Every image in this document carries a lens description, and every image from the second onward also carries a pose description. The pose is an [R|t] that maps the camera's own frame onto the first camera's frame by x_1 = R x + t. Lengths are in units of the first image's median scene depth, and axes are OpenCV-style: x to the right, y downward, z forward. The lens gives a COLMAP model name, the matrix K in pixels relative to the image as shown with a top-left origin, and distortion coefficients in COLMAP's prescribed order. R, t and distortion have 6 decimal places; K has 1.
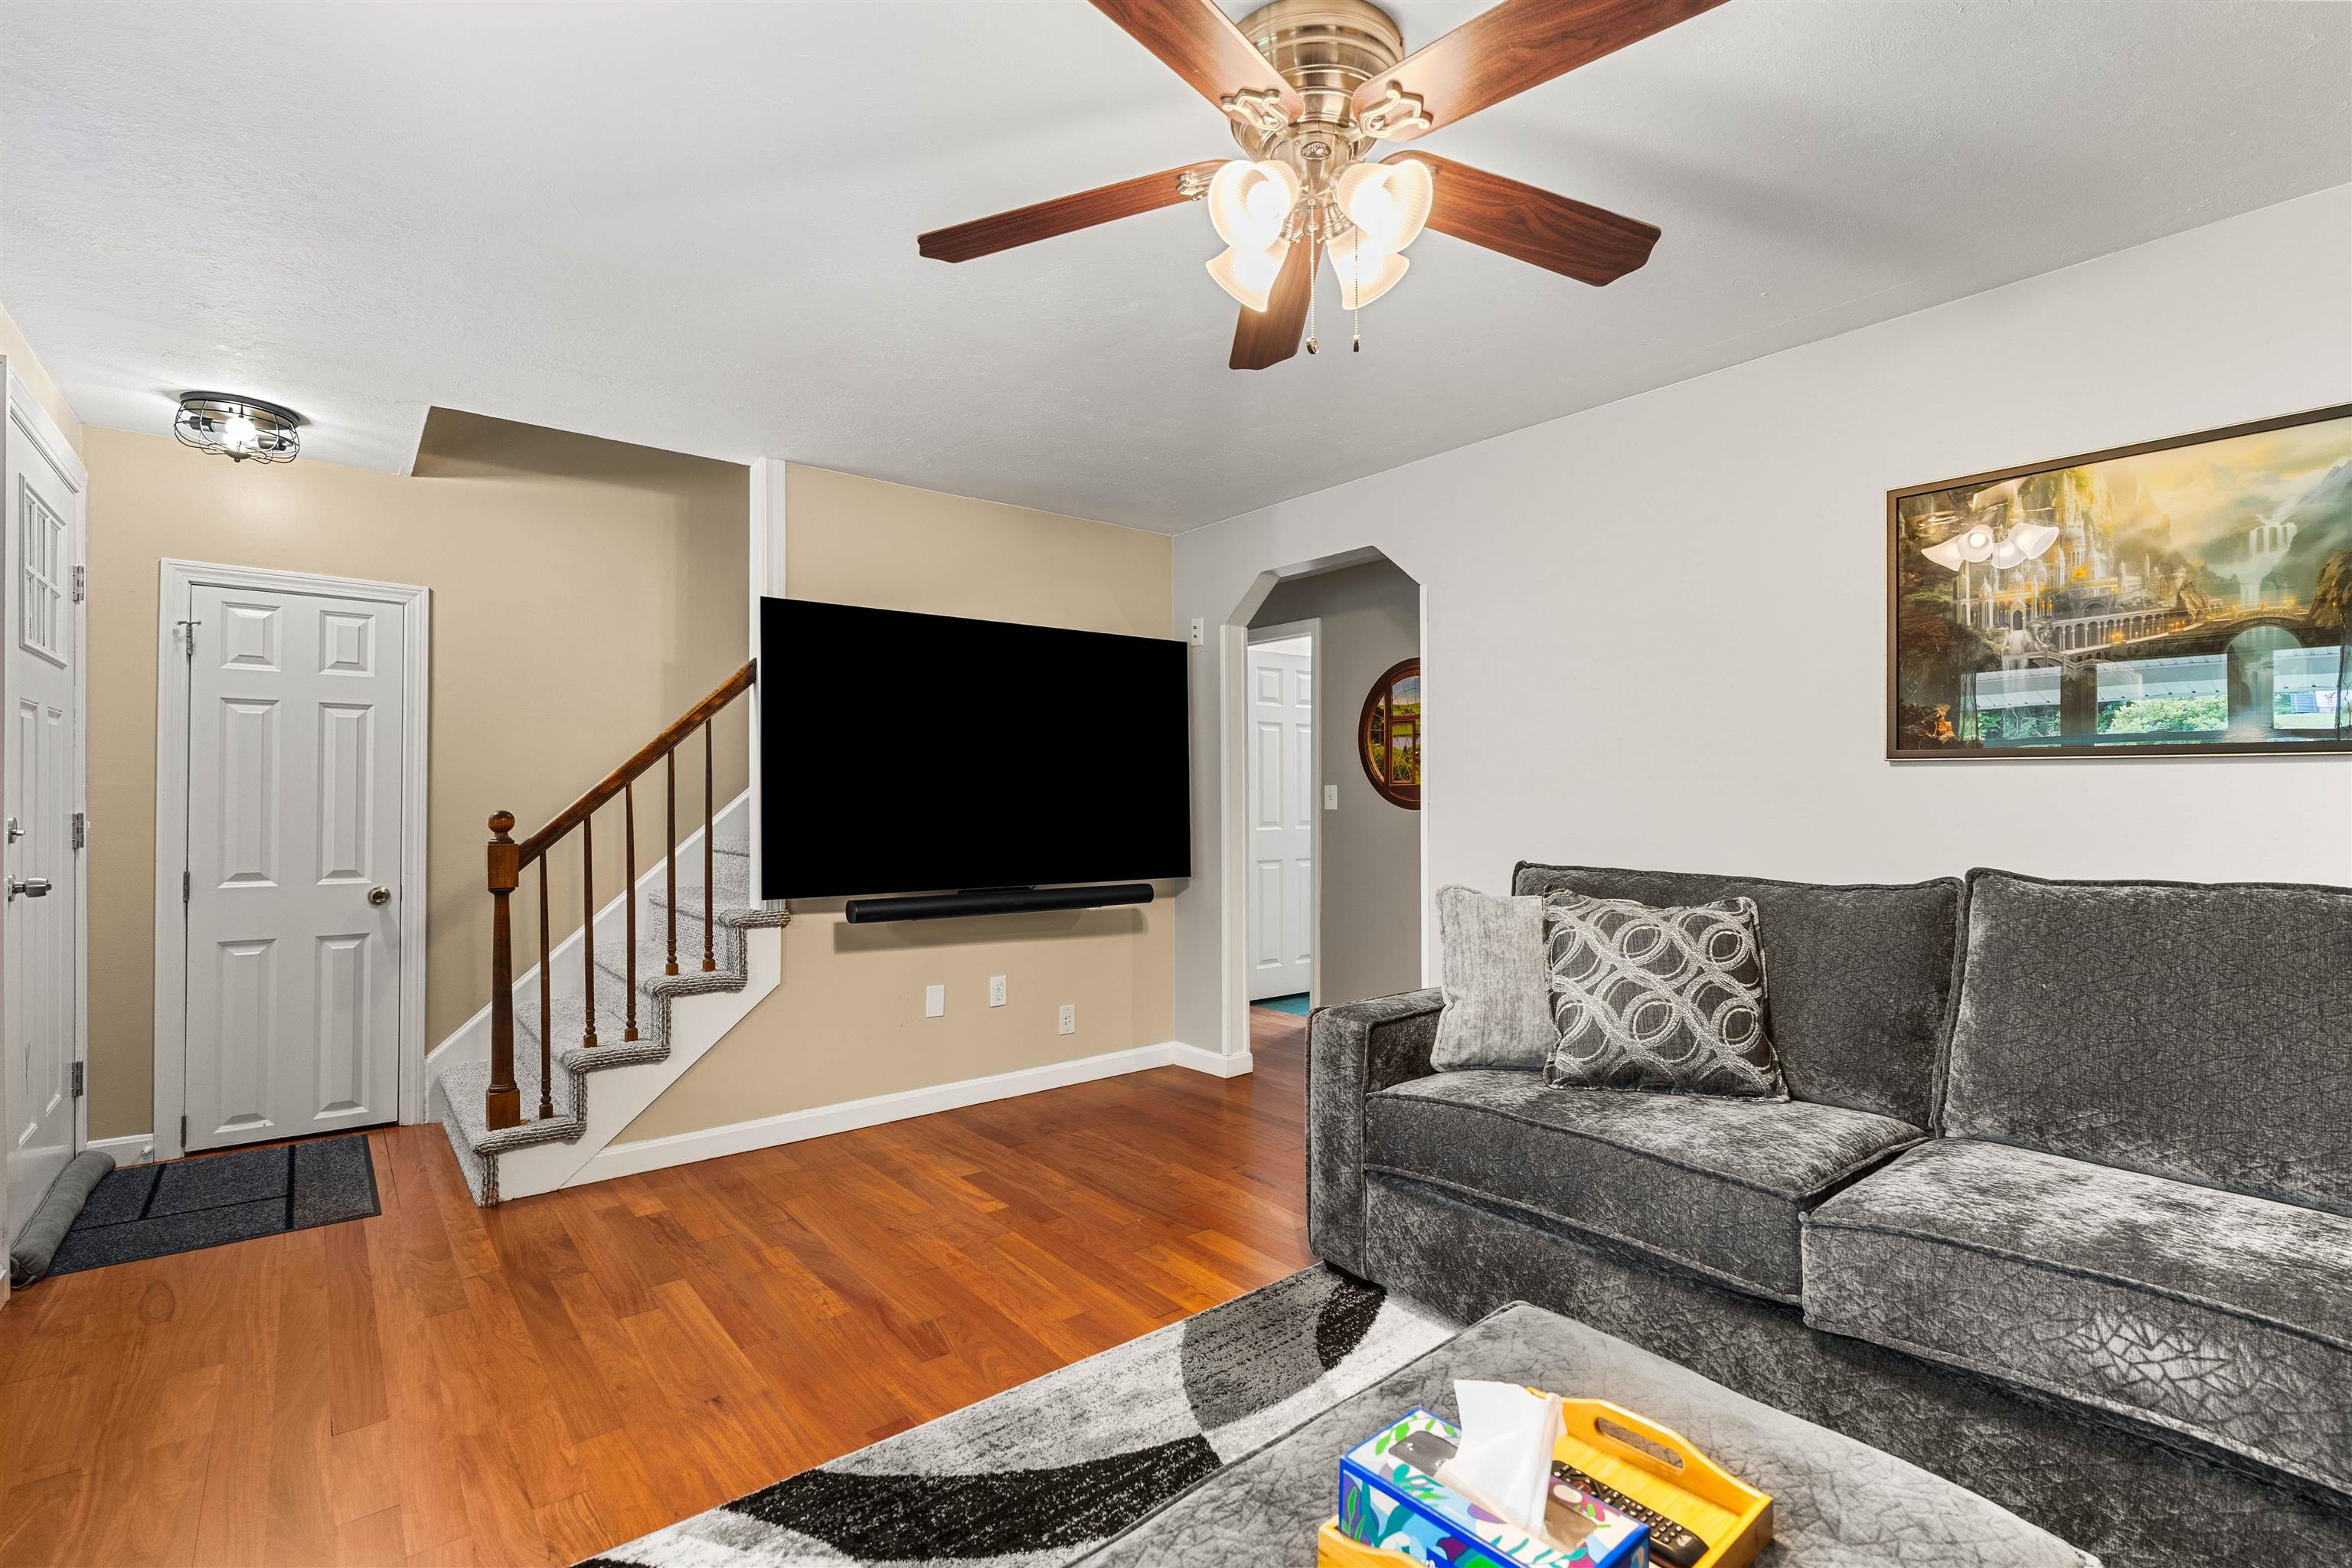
lens RADIAL K [[1064.7, 0, 1185.6], [0, 1064.7, 779.7], [0, 0, 1]] dist [-0.002523, -0.000109]
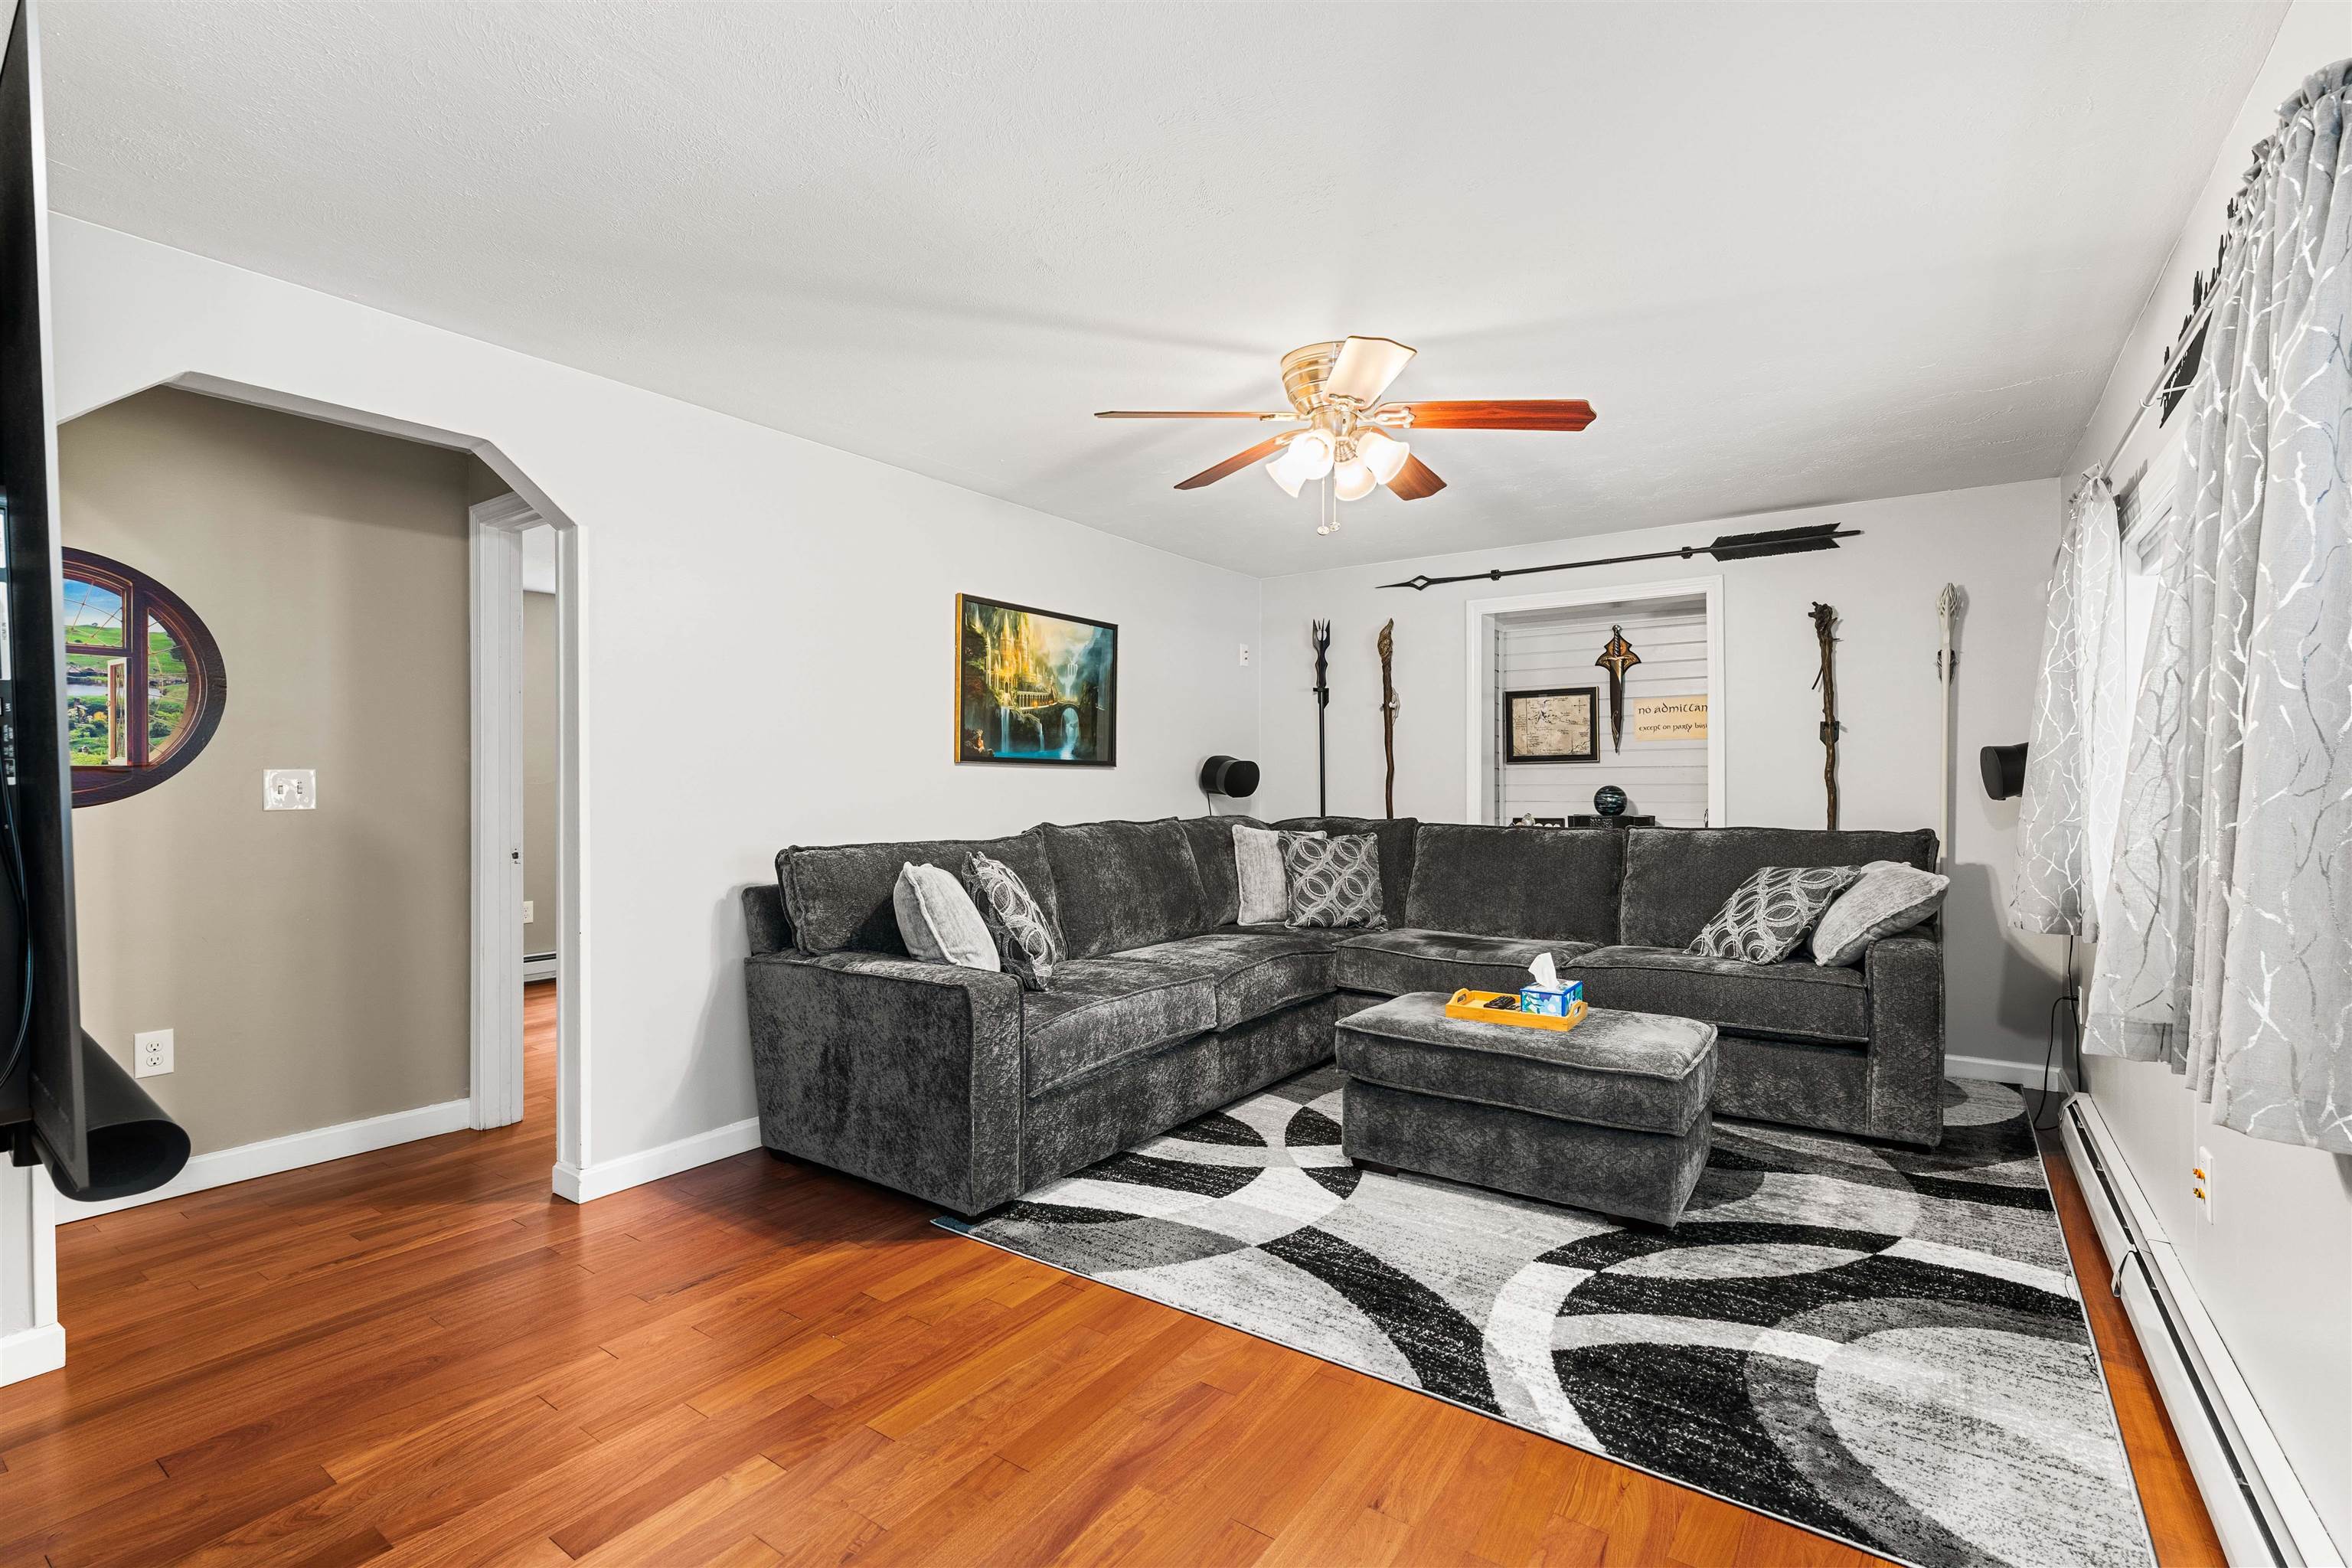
lens RADIAL K [[1064.7, 0, 1185.6], [0, 1064.7, 779.7], [0, 0, 1]] dist [-0.002523, -0.000109]
pose [[-0.270072, 0.005070, 0.962827, -1.108774], [-0.014033, 0.999859, -0.009202, 0.020702], [-0.962738, -0.015996, -0.269963, 1.262201]]
